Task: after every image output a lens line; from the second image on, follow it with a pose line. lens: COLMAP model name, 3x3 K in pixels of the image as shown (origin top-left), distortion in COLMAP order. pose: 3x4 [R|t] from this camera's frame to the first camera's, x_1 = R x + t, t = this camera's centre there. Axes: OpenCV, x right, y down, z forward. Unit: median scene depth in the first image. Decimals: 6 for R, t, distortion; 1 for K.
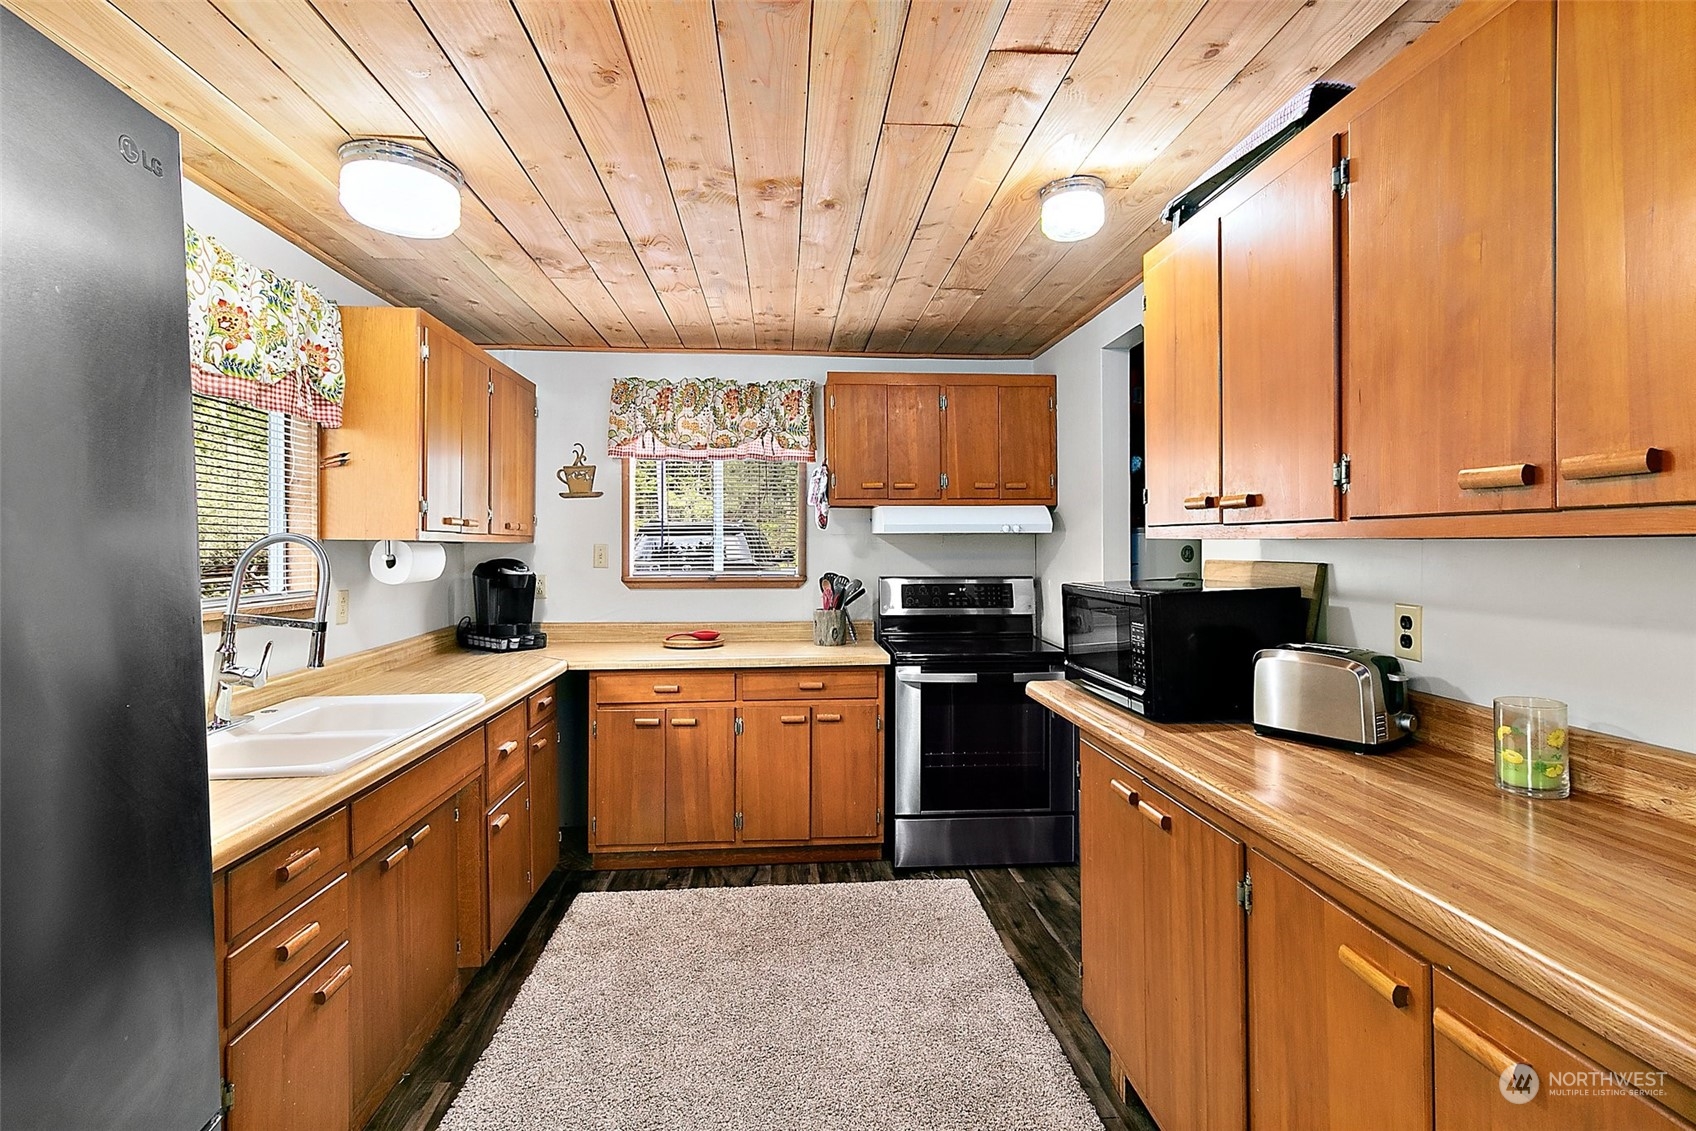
lens RADIAL K [[781.2, 0, 843.4], [0, 781.2, 547.7], [0, 0, 1]] dist [0.001276, -0.011666]
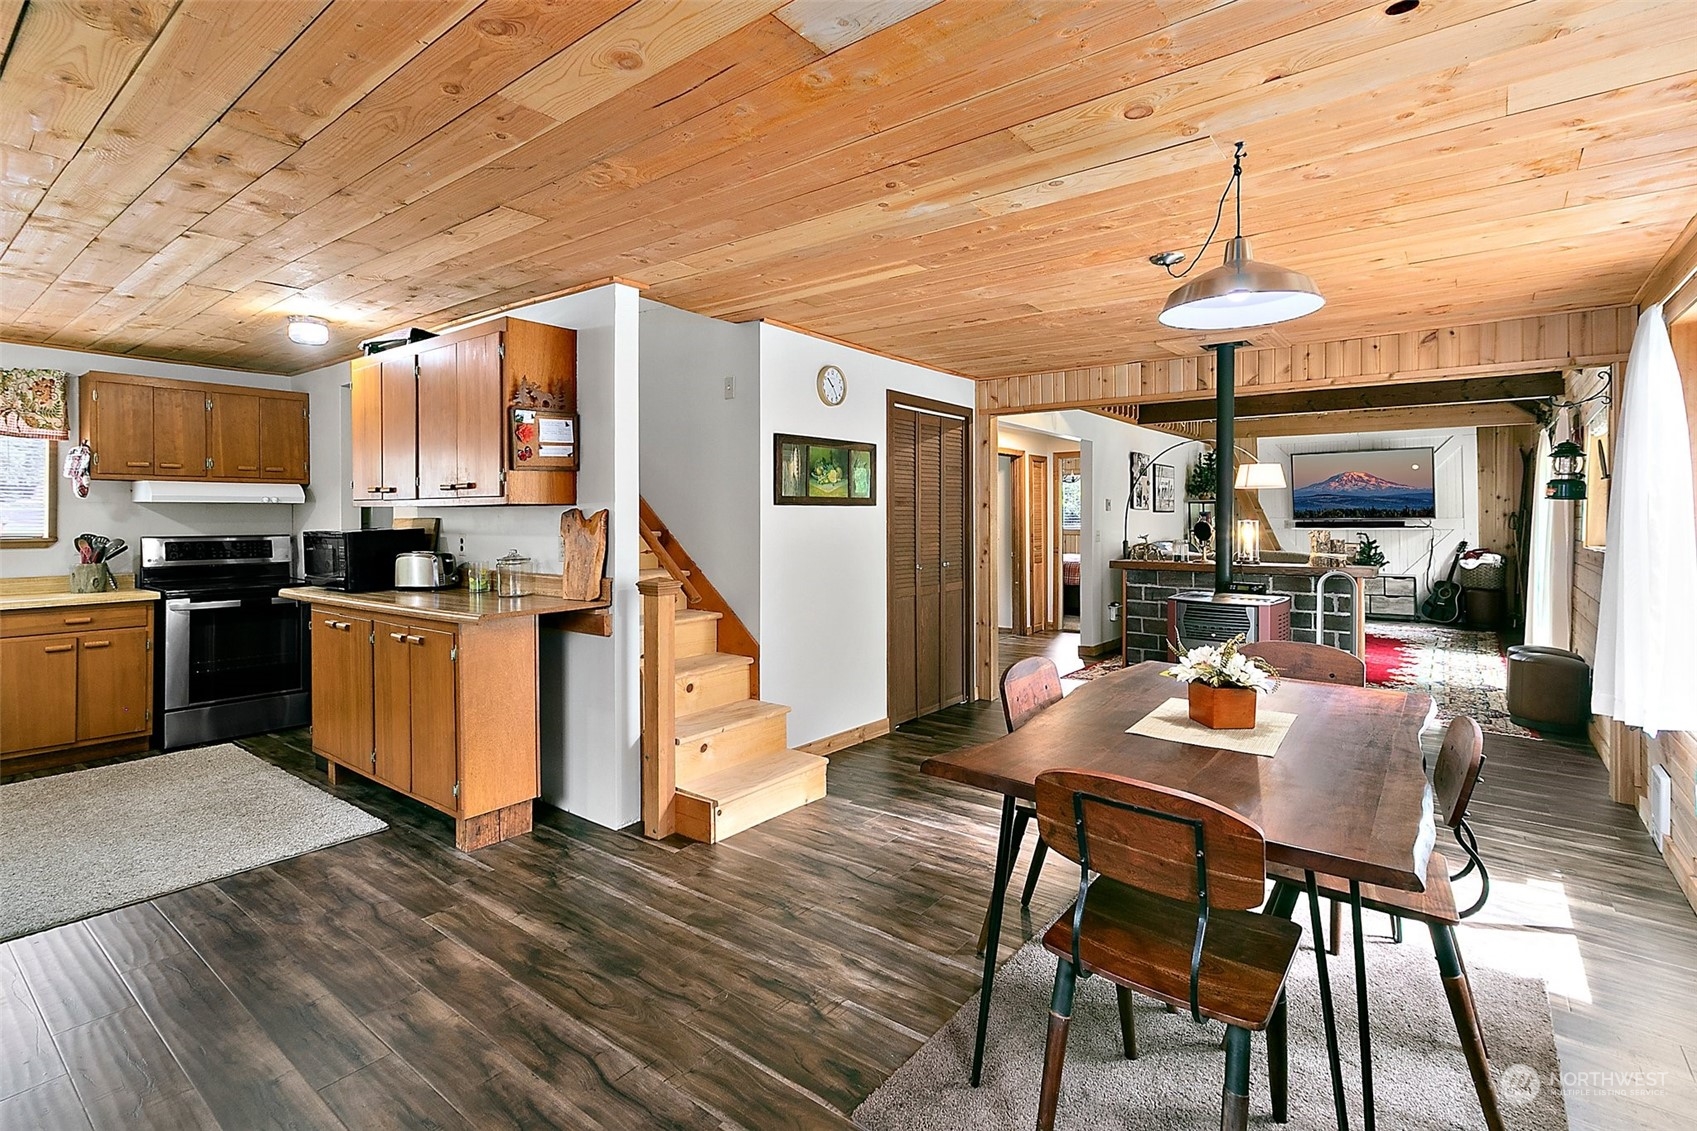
lens RADIAL K [[774.5, 0, 844.8], [0, 774.5, 512.9], [0, 0, 1]] dist [-0.000090, -0.000536]
pose [[0.663094, 0.005042, 0.748520, -0.142664], [0.003247, 0.999949, -0.009611, 0.015648], [-0.748530, 0.008803, 0.663043, -0.698066]]
